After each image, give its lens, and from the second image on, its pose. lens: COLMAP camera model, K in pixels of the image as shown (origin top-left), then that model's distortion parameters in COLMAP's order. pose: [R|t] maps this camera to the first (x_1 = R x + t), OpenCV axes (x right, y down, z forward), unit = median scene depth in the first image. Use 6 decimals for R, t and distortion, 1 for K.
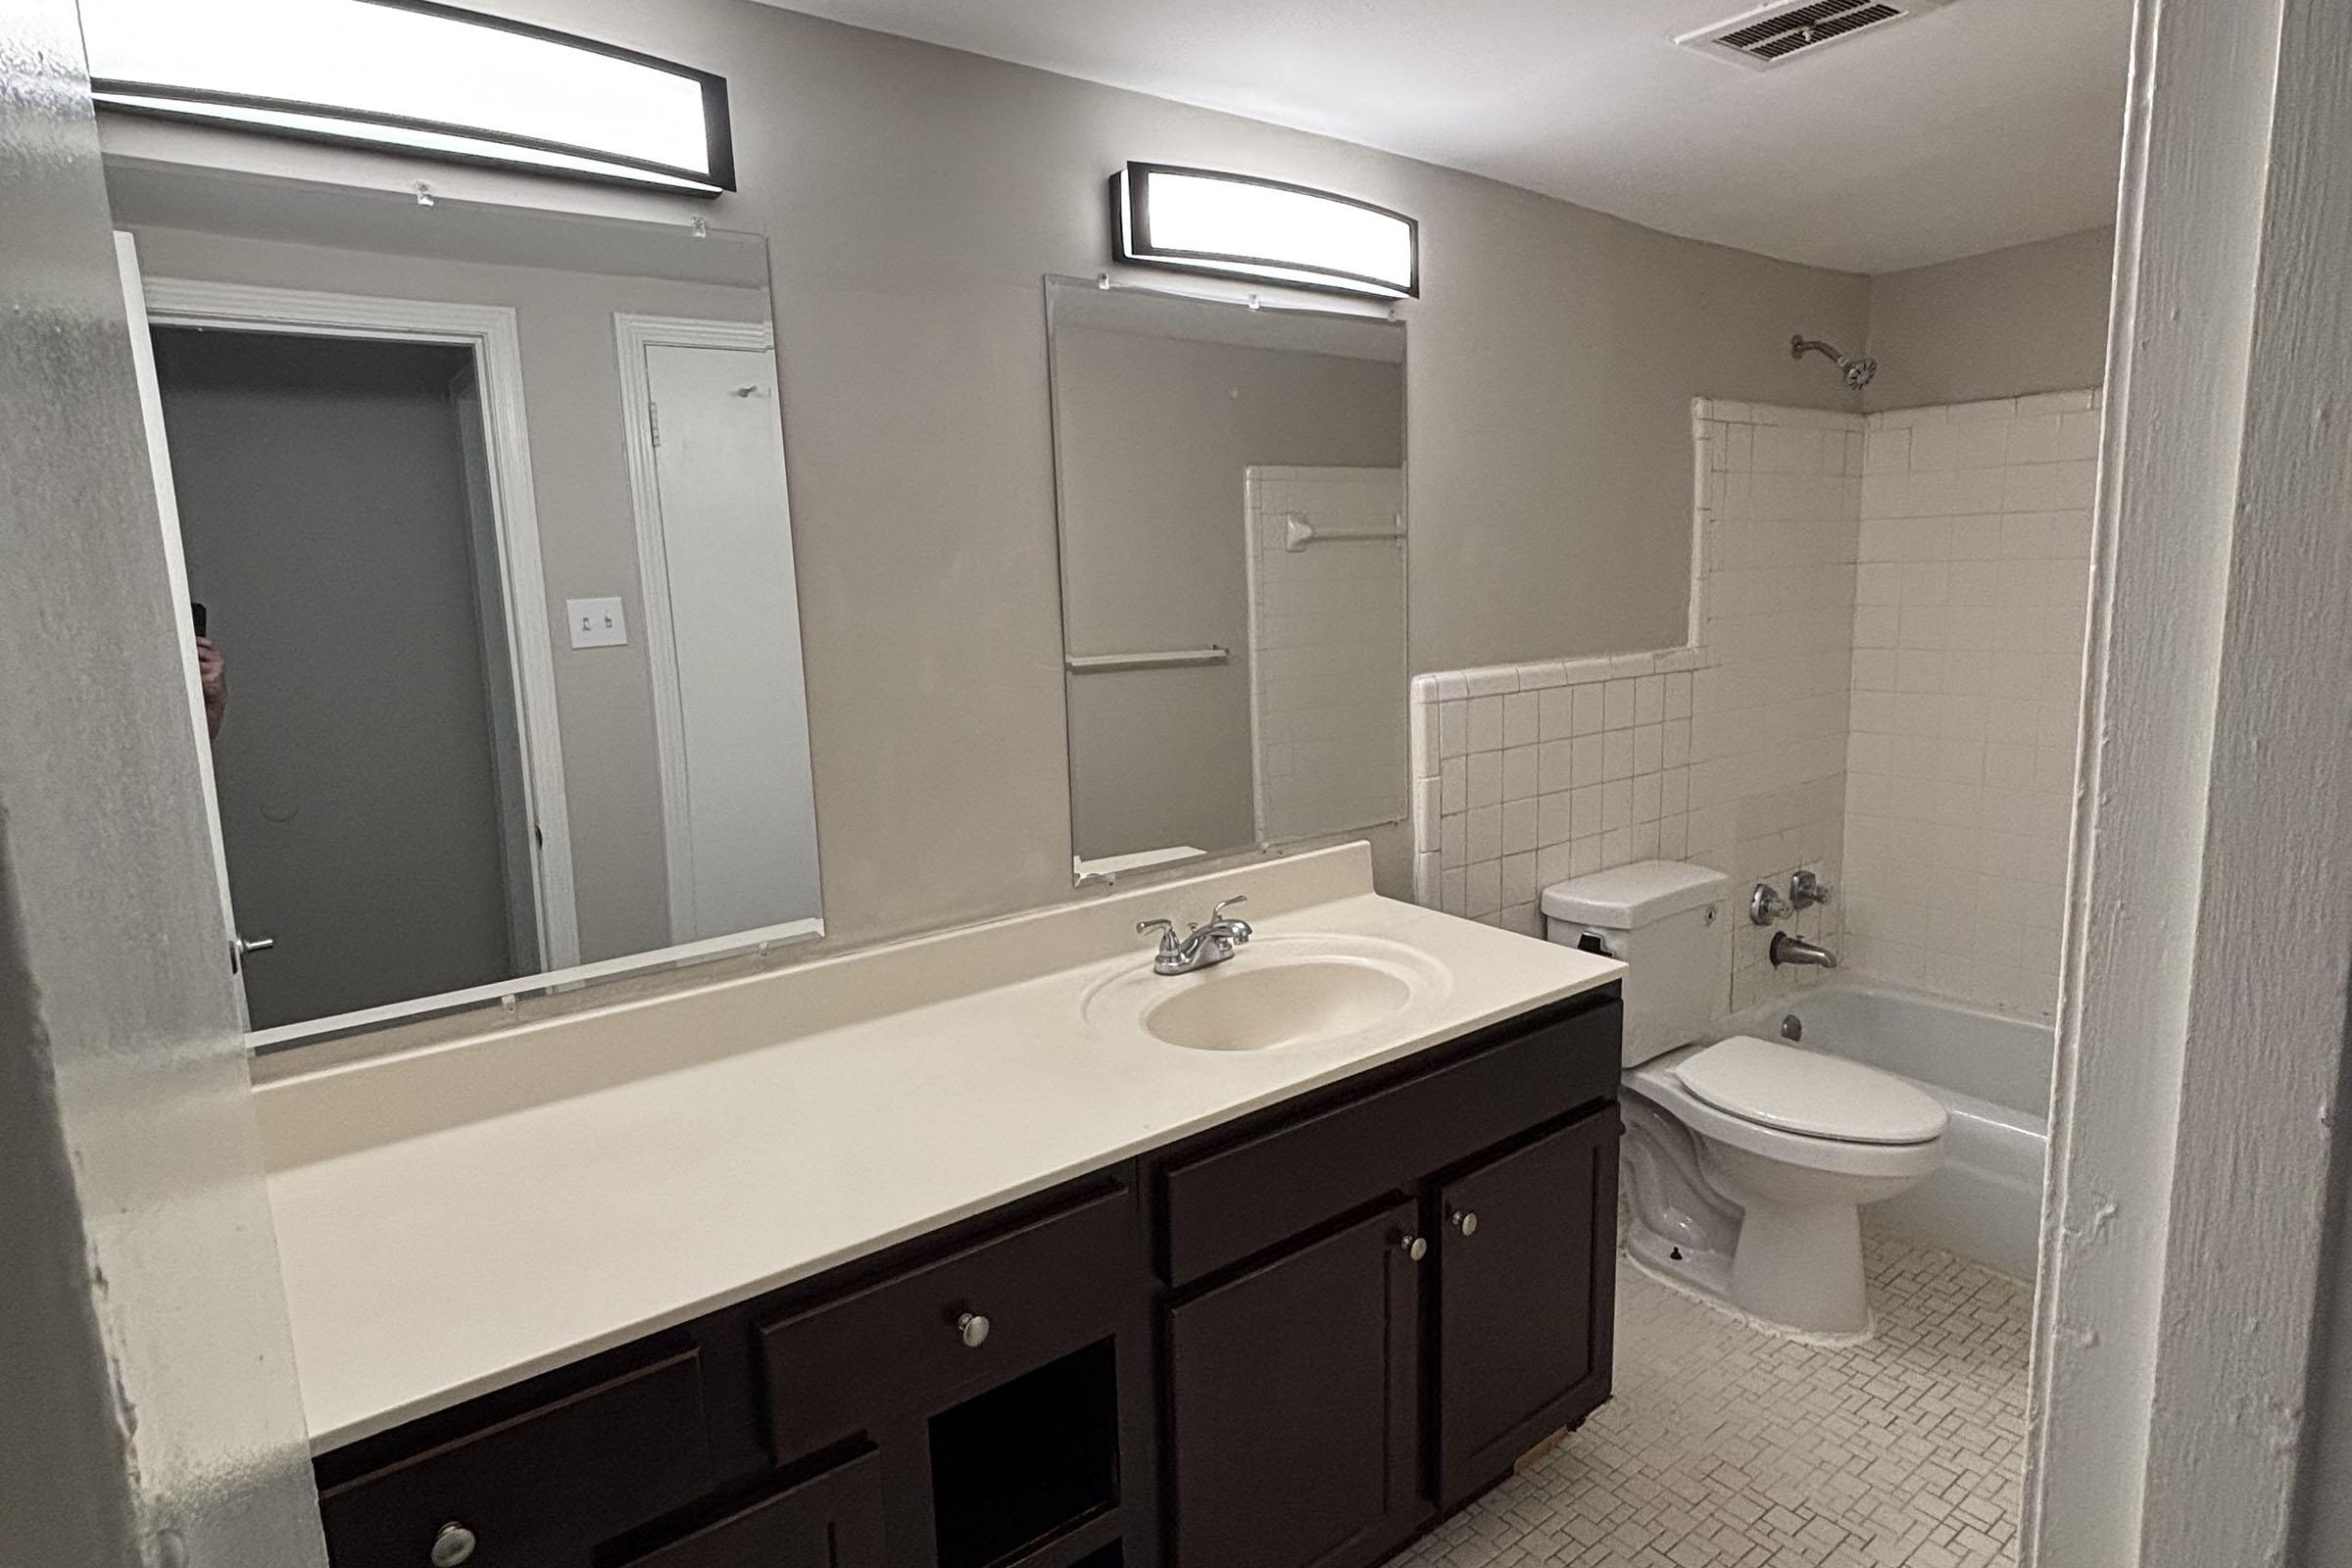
lens RADIAL K [[1275.1, 0, 1156.0], [0, 1275.1, 788.3], [0, 0, 1]] dist [0.021180, -0.020556]
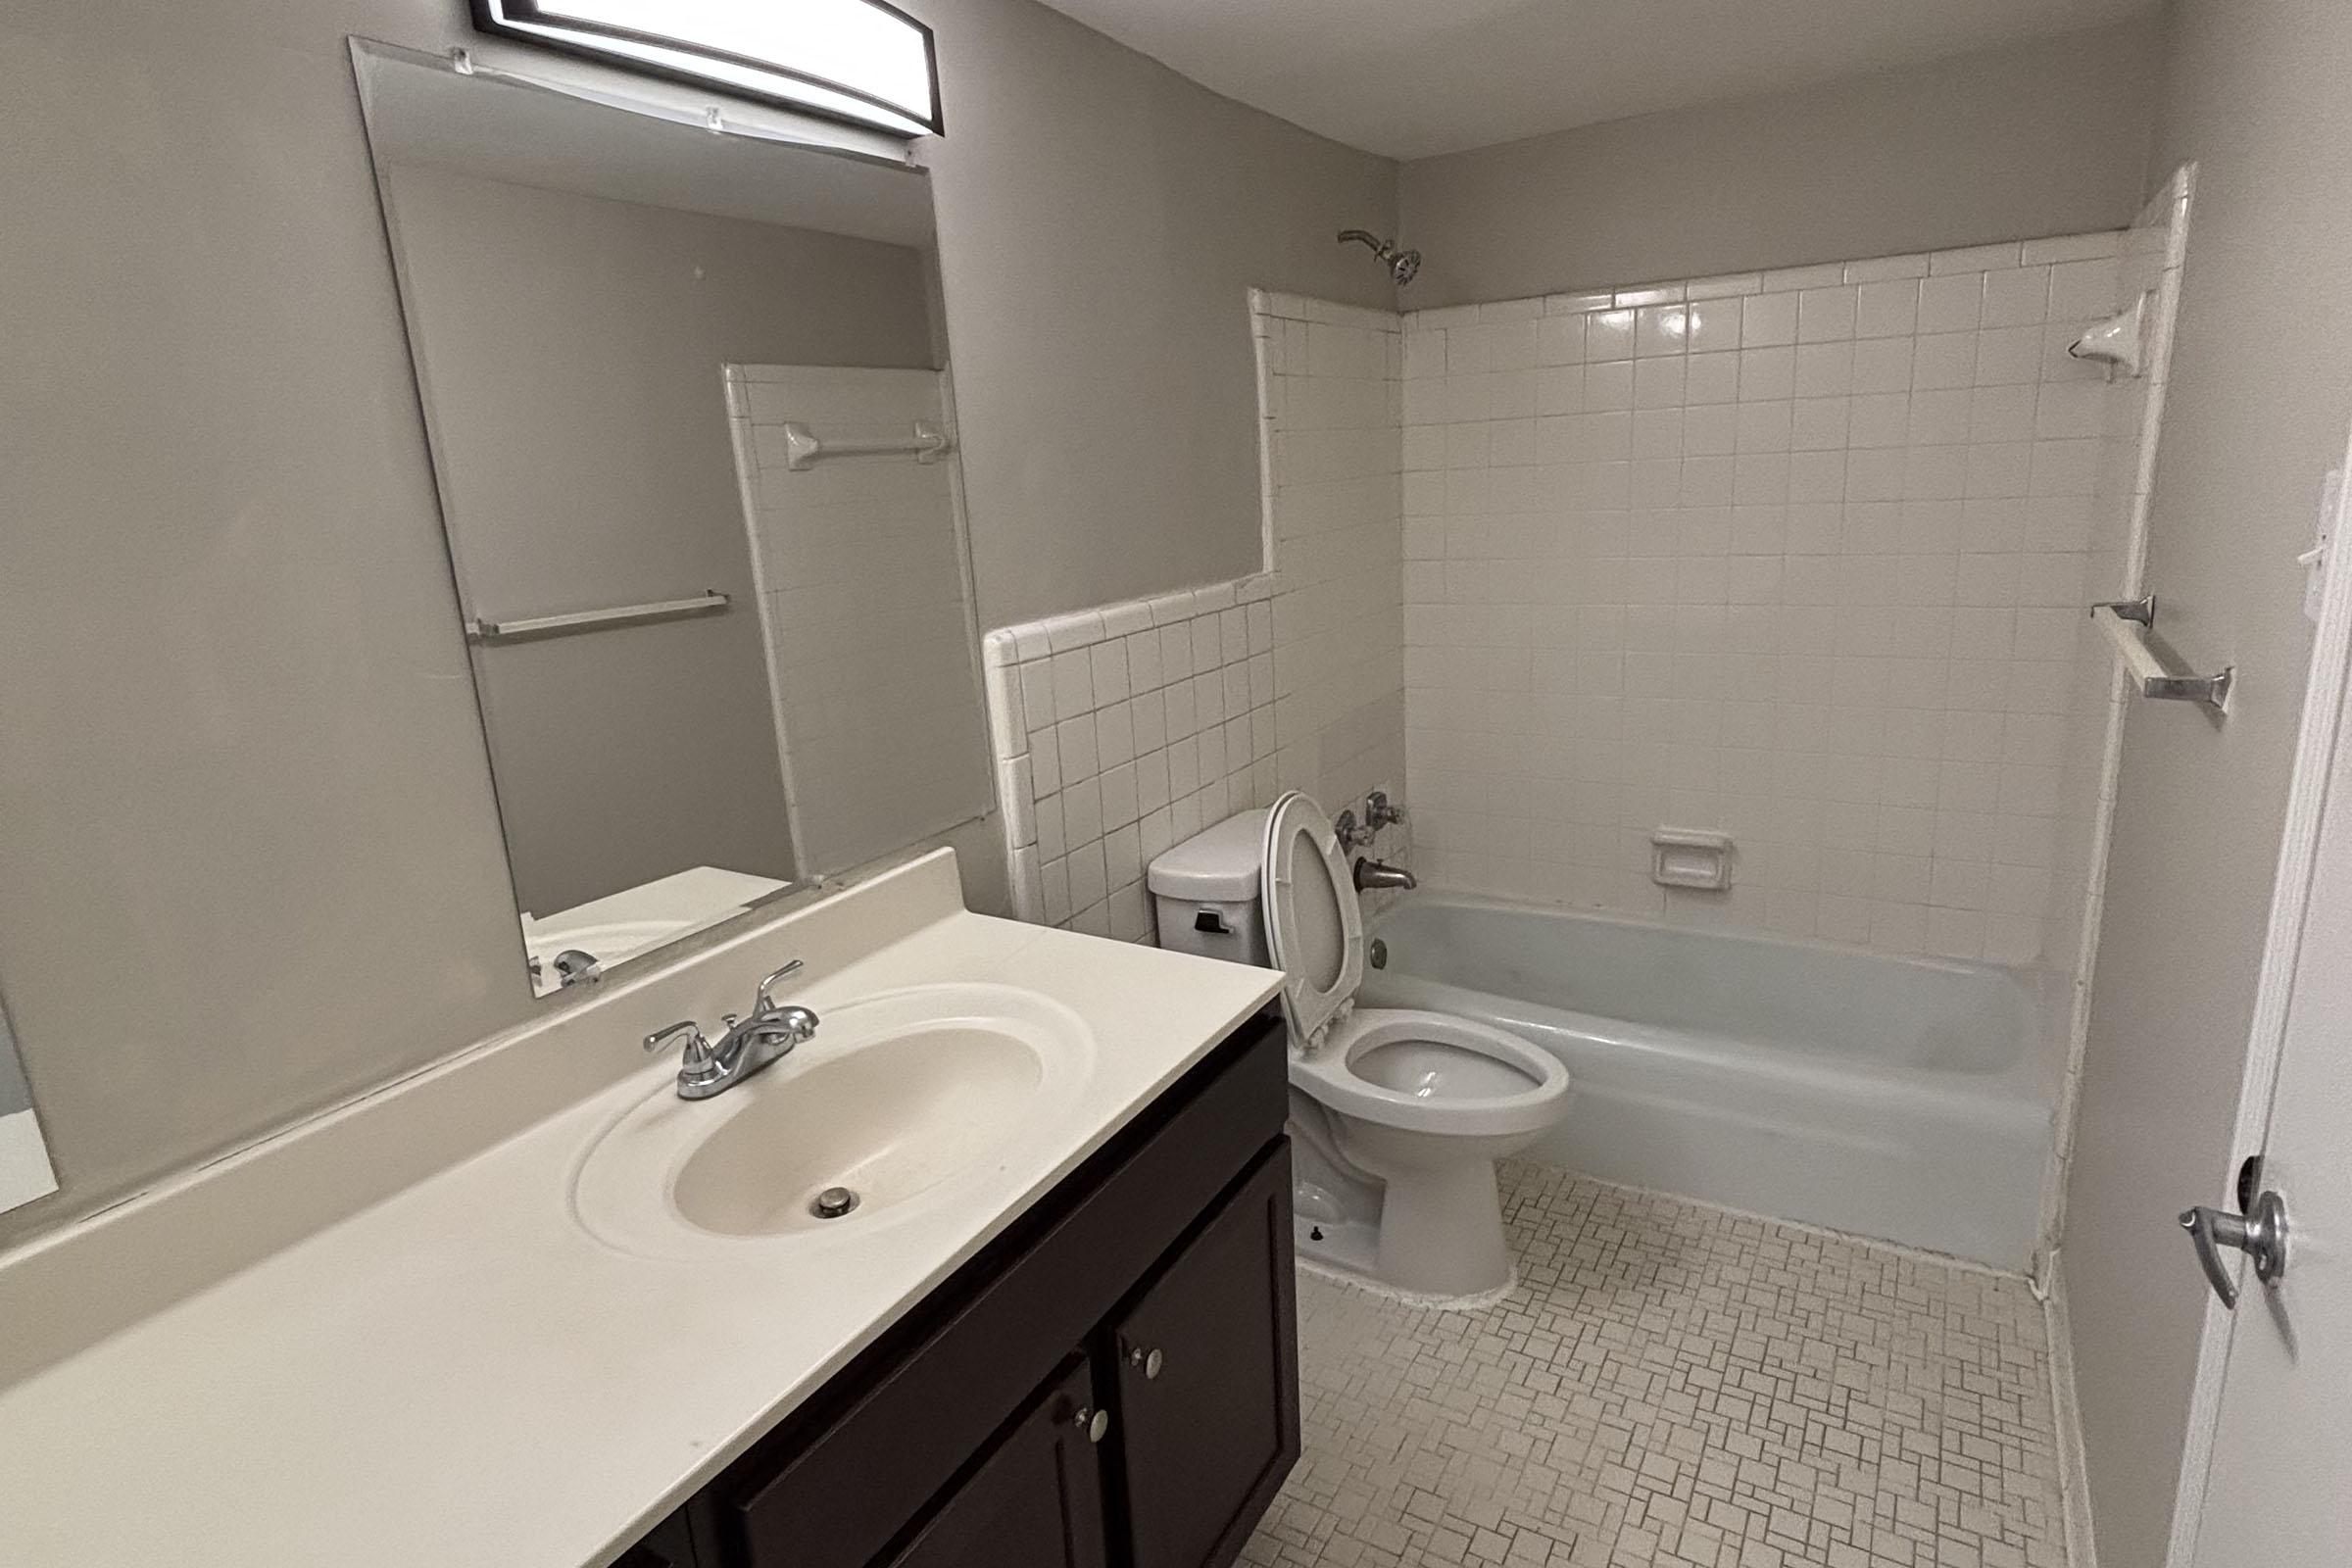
lens RADIAL K [[1275.1, 0, 1175.7], [0, 1275.1, 776.2], [0, 0, 1]] dist [0.021180, -0.020556]
pose [[0.922141, -0.112871, 0.370022, 0.008520], [0.090332, 0.992873, 0.077745, -0.050685], [-0.376160, -0.038267, 0.925764, 0.218142]]
